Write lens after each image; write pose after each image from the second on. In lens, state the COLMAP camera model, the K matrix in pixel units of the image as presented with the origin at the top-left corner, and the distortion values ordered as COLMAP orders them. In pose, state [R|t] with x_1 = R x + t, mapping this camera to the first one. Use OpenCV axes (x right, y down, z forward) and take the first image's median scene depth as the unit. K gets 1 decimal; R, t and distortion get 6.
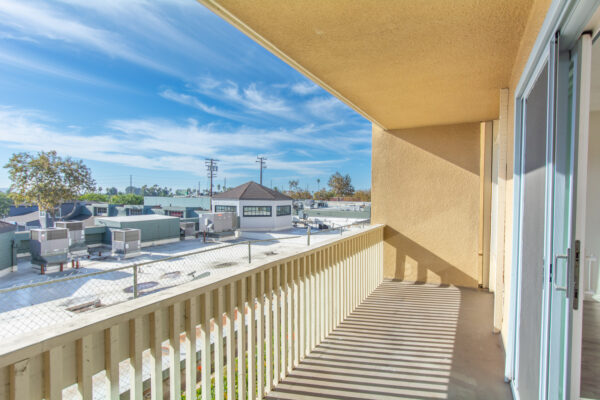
lens RADIAL K [[202.3, 0, 300.0], [0, 202.3, 200.0], [0, 0, 1]] dist [-0.000039, -0.000028]
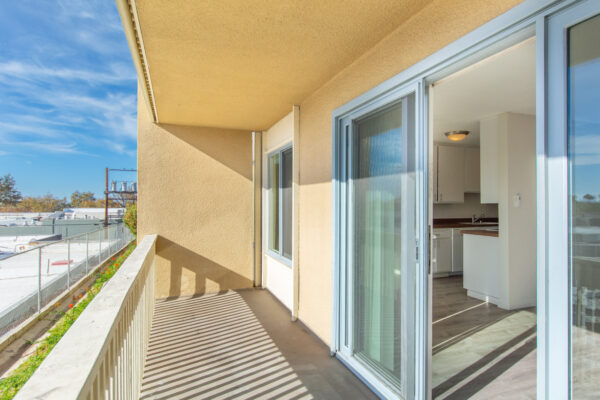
lens RADIAL K [[234.0, 0, 300.1], [0, 234.0, 194.6], [0, 0, 1]] dist [-0.000077, -0.000044]
pose [[0.823618, 0.003827, 0.567132, 0.372387], [0.012502, 0.999612, -0.024901, -0.014294], [-0.567007, 0.027599, 0.823251, -0.149701]]
